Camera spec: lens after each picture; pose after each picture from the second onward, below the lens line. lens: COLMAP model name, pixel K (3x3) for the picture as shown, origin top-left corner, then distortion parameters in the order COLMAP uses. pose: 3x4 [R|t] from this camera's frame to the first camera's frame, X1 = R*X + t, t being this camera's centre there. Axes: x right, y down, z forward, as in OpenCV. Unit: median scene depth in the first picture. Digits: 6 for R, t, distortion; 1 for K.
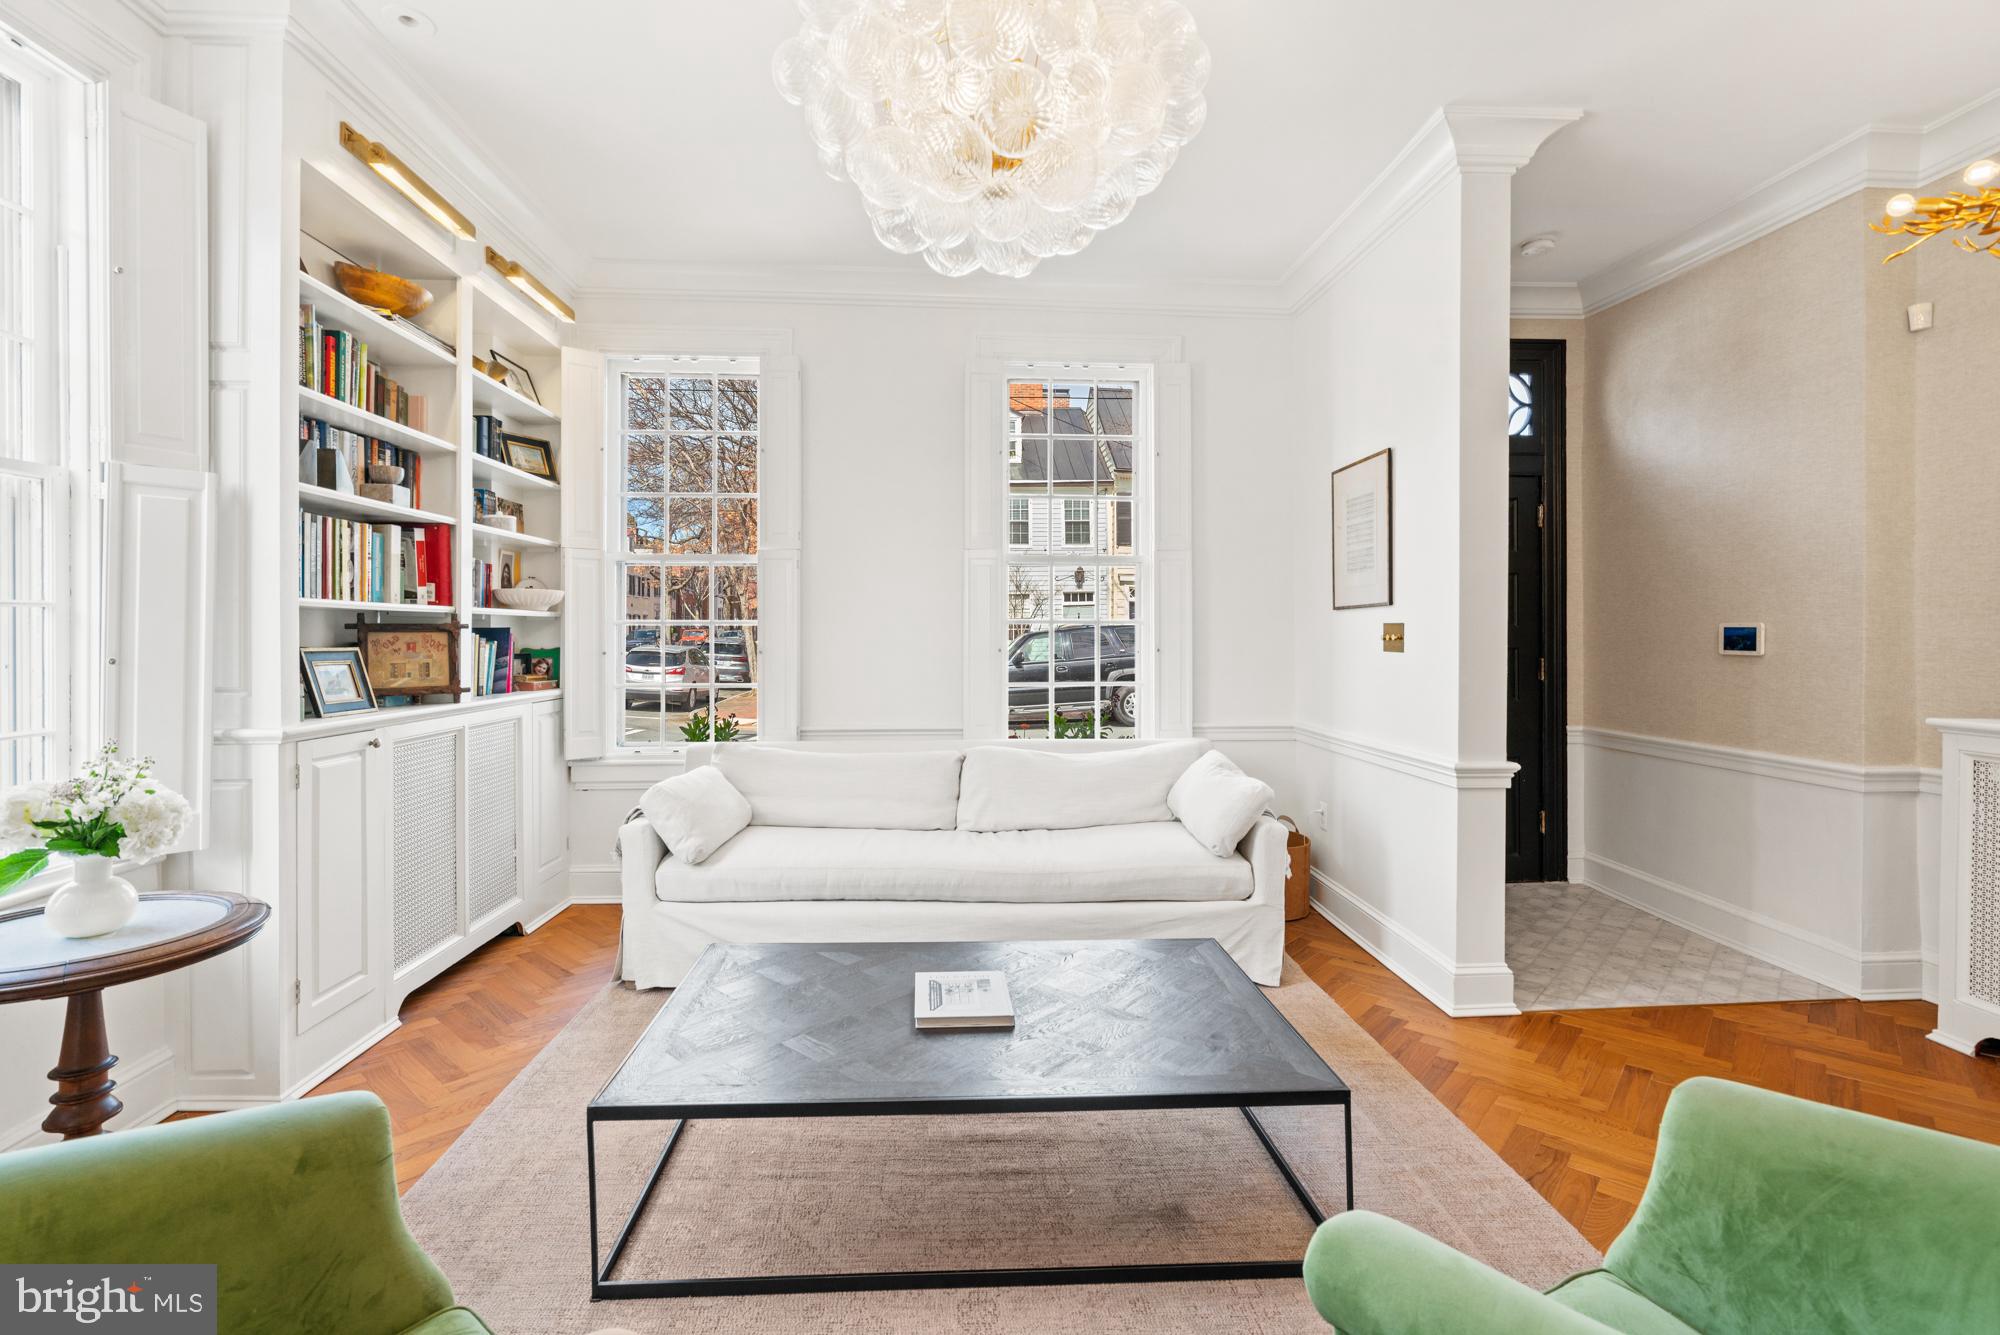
lens RADIAL K [[910.6, 0, 983.7], [0, 910.6, 639.0], [0, 0, 1]] dist [-0.007035, 0.004274]
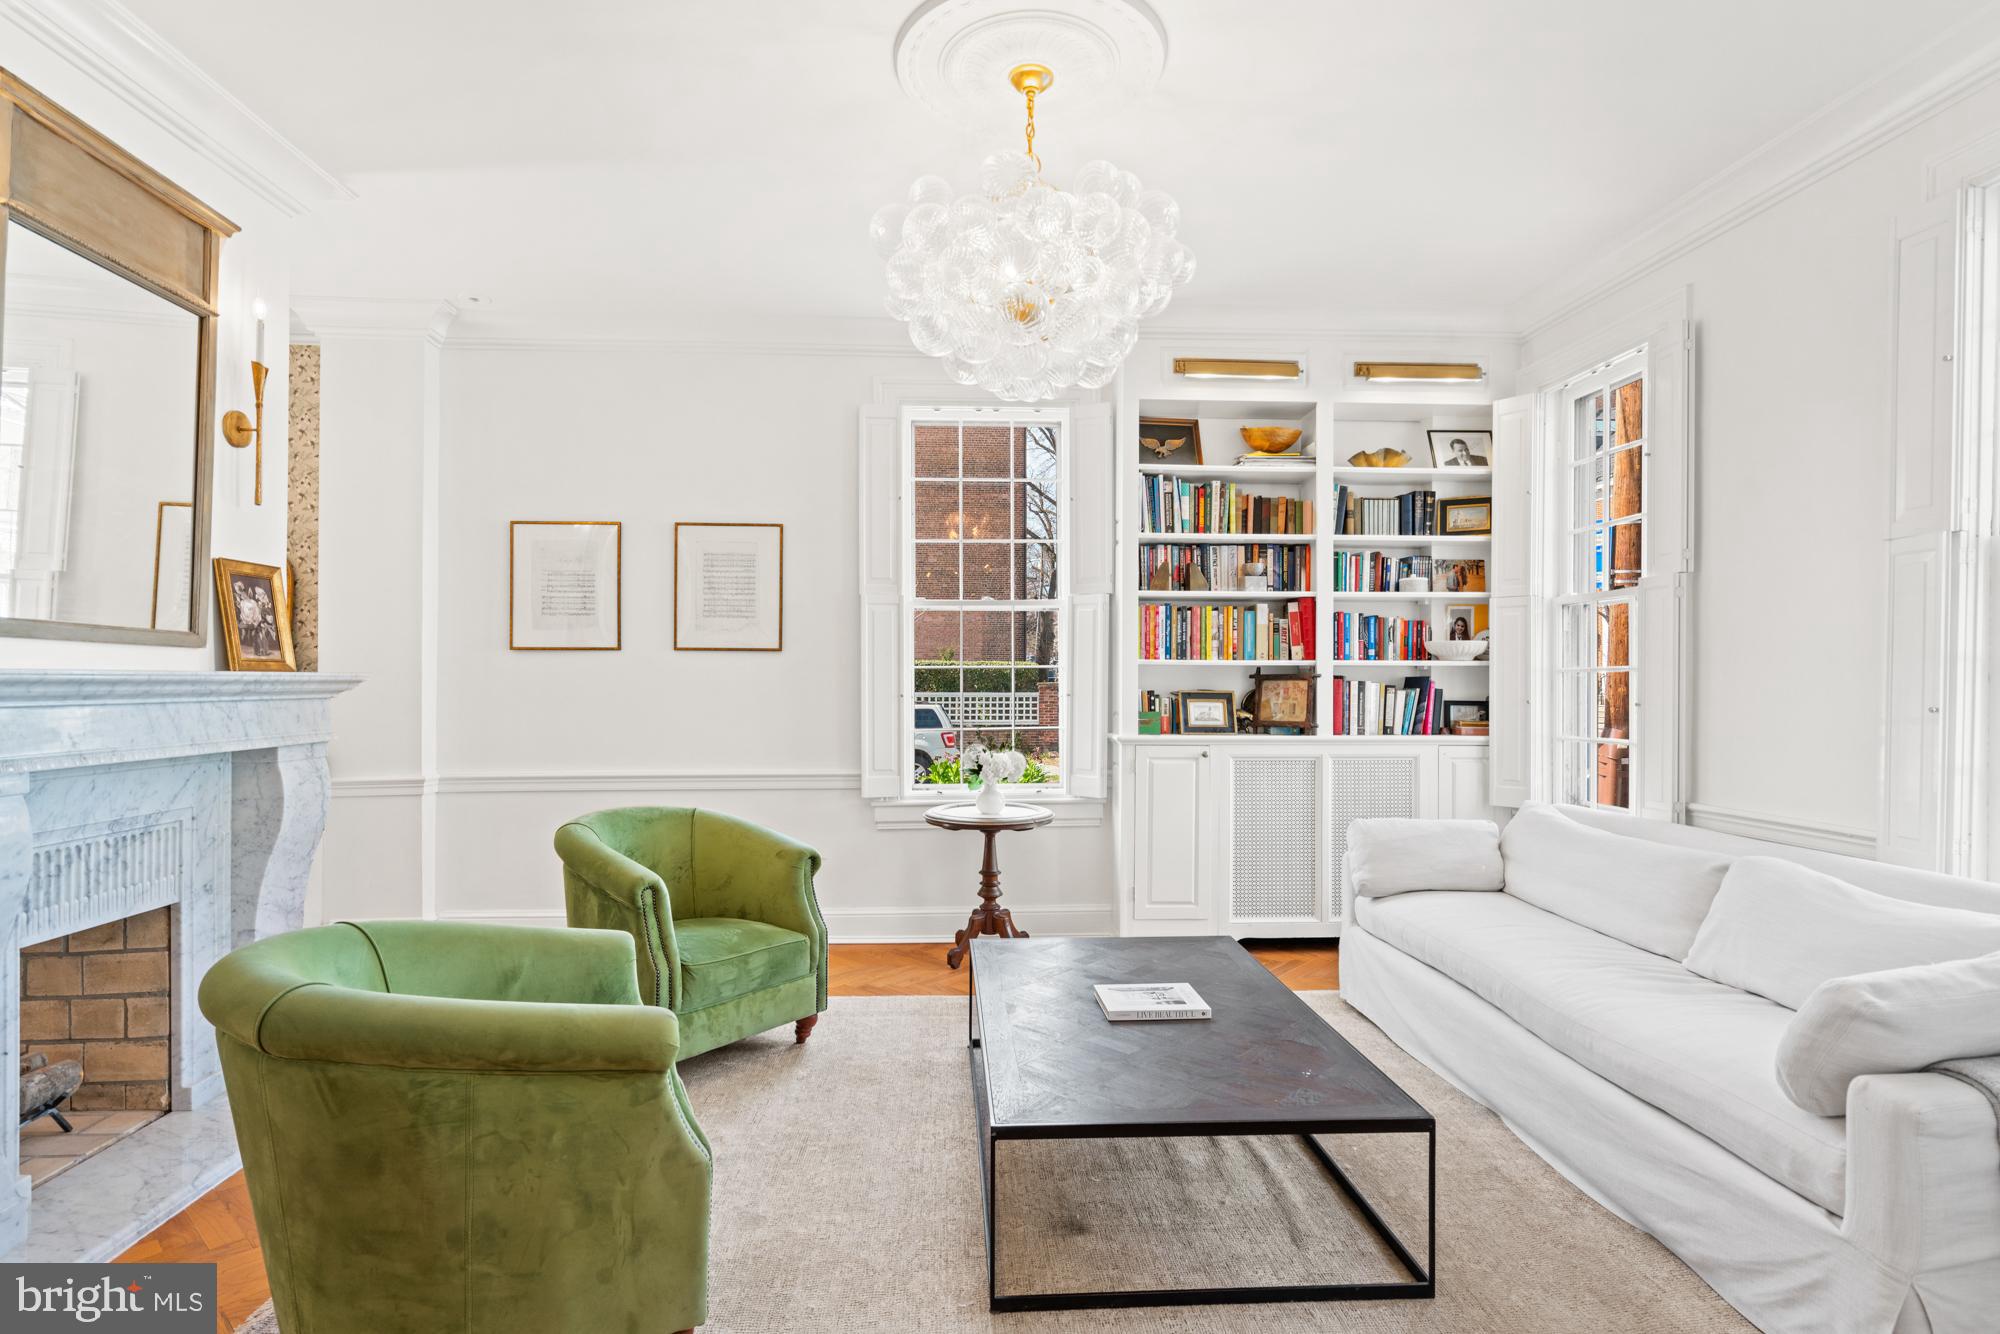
lens RADIAL K [[1010.0, 0, 990.5], [0, 1010.0, 678.9], [0, 0, 1]] dist [-0.002515, 0.005053]
pose [[0.005655, -0.005692, -0.999968, 0.878802], [-0.008370, 0.999948, -0.005740, 0.002124], [0.999949, 0.008402, 0.005608, 0.563943]]
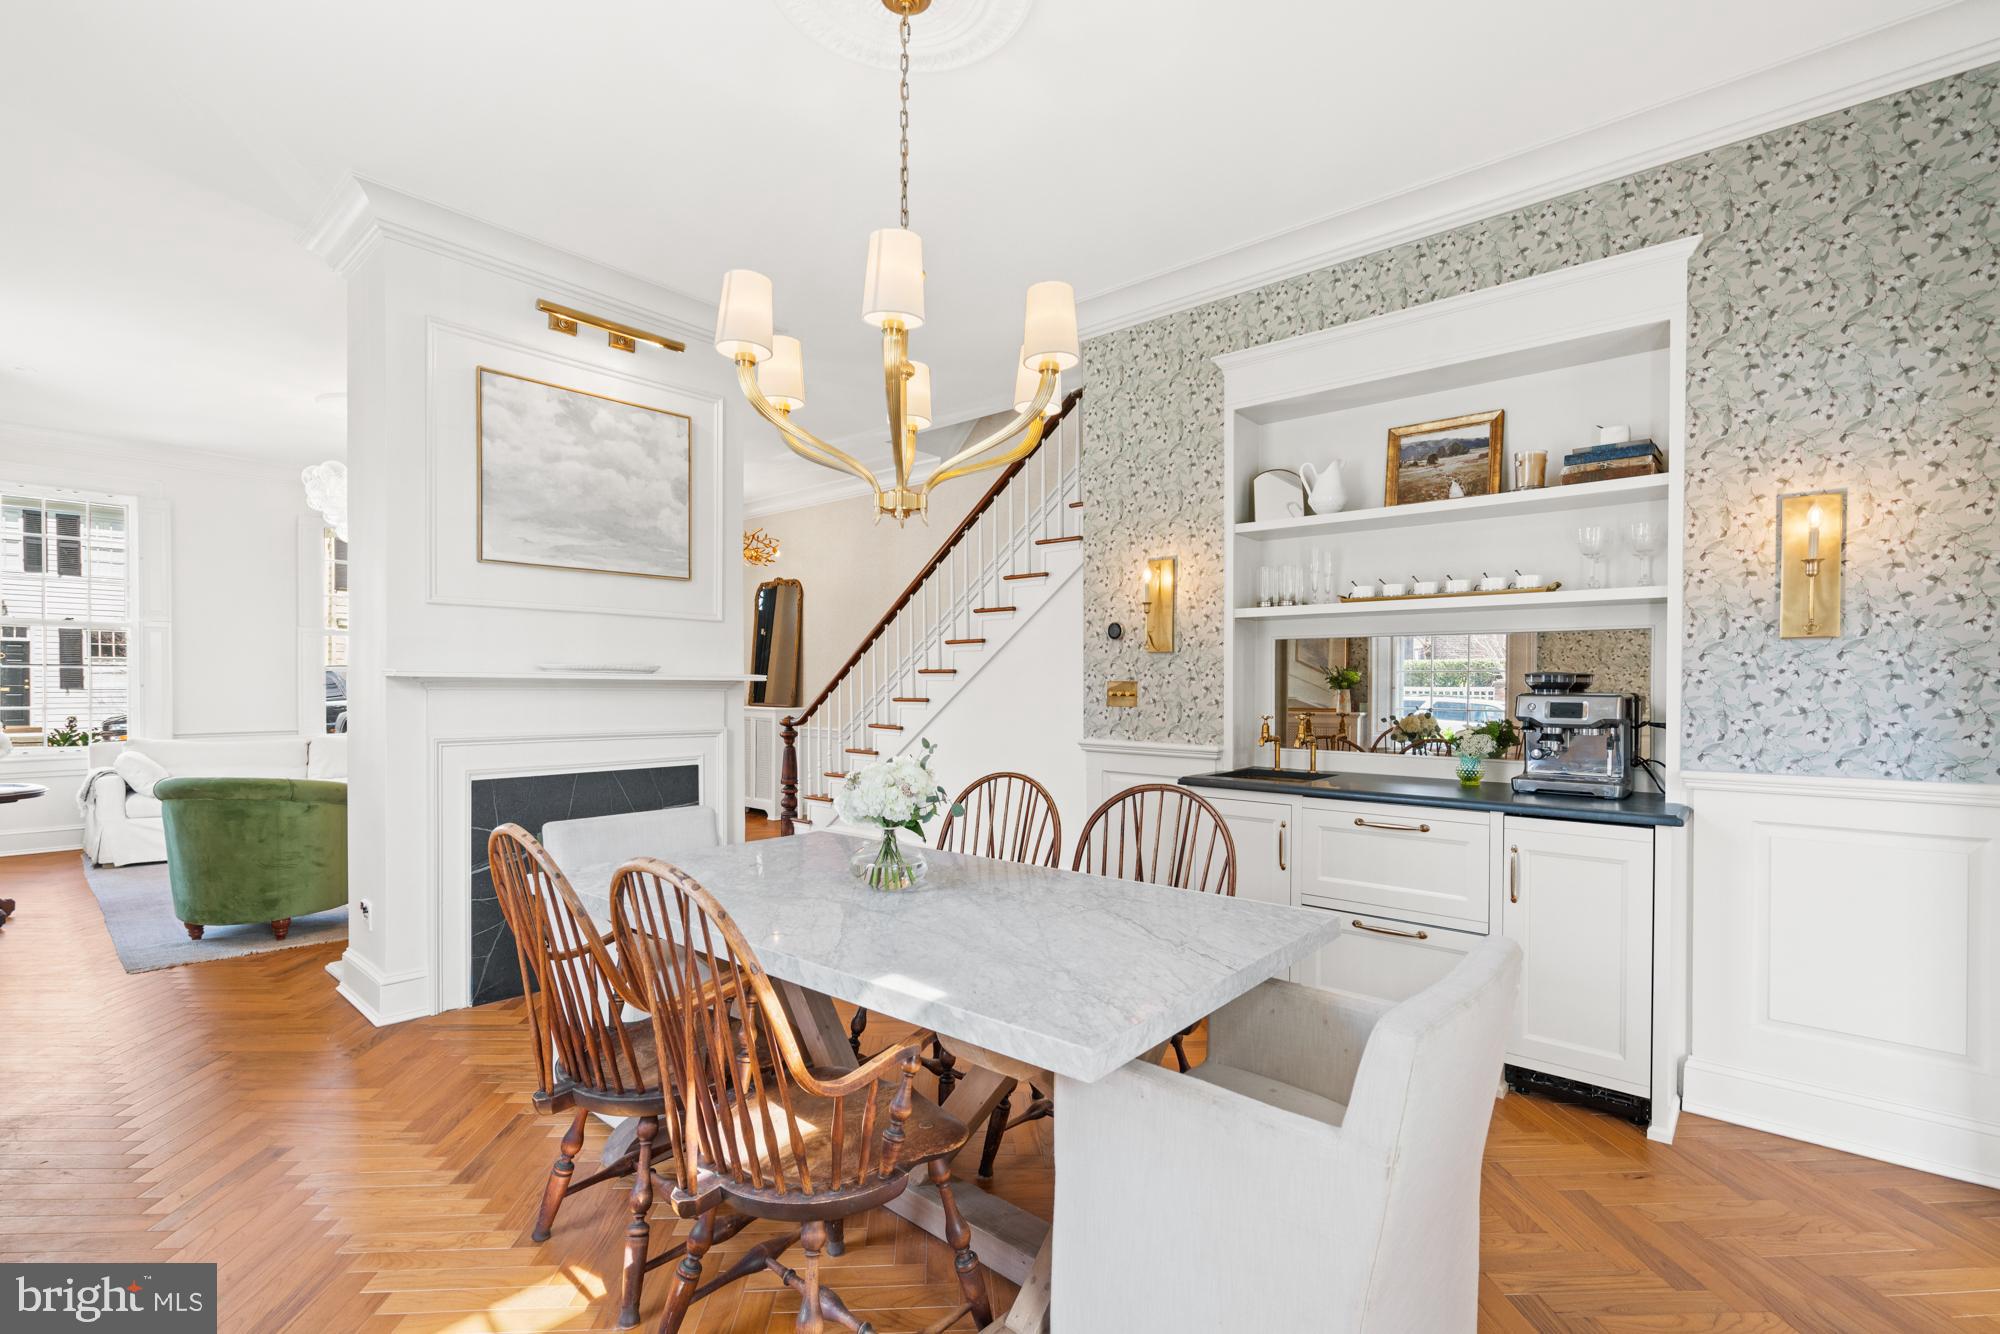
lens RADIAL K [[910.6, 0, 984.5], [0, 910.6, 689.8], [0, 0, 1]] dist [-0.007035, 0.004274]
pose [[0.704042, -0.001396, 0.710157, -0.449119], [-0.000695, 0.999996, 0.002655, 0.022329], [-0.710158, -0.002363, 0.704038, -1.549879]]
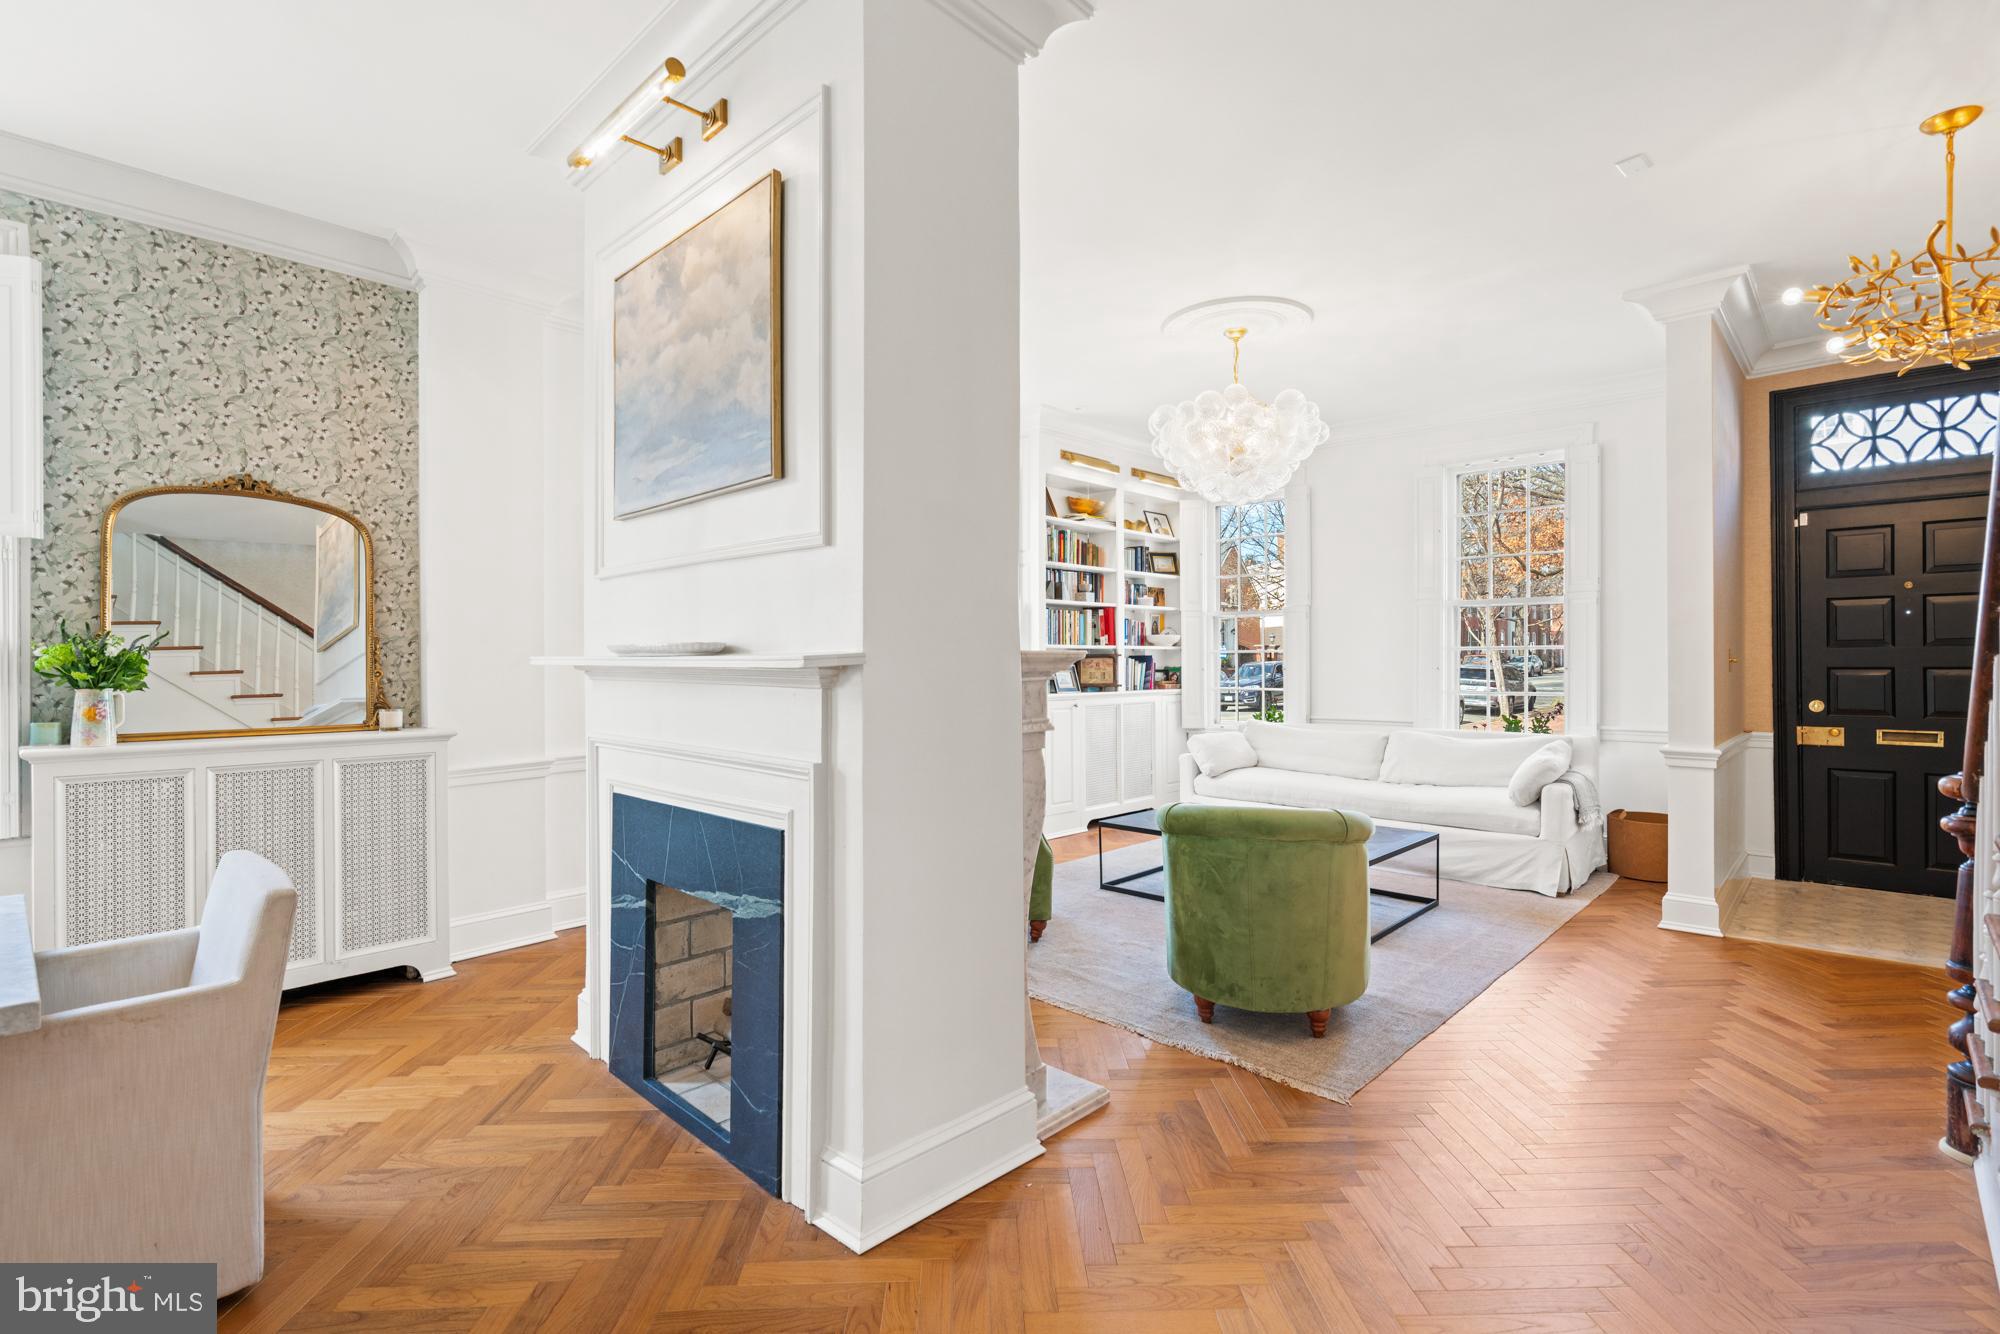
lens RADIAL K [[910.6, 0, 1001.6], [0, 910.6, 659.9], [0, 0, 1]] dist [-0.007035, 0.004274]
pose [[0.687225, -0.004887, -0.726428, 0.804417], [0.000707, 0.999981, -0.006058, 0.010432], [0.726444, 0.003650, 0.687216, -0.670808]]
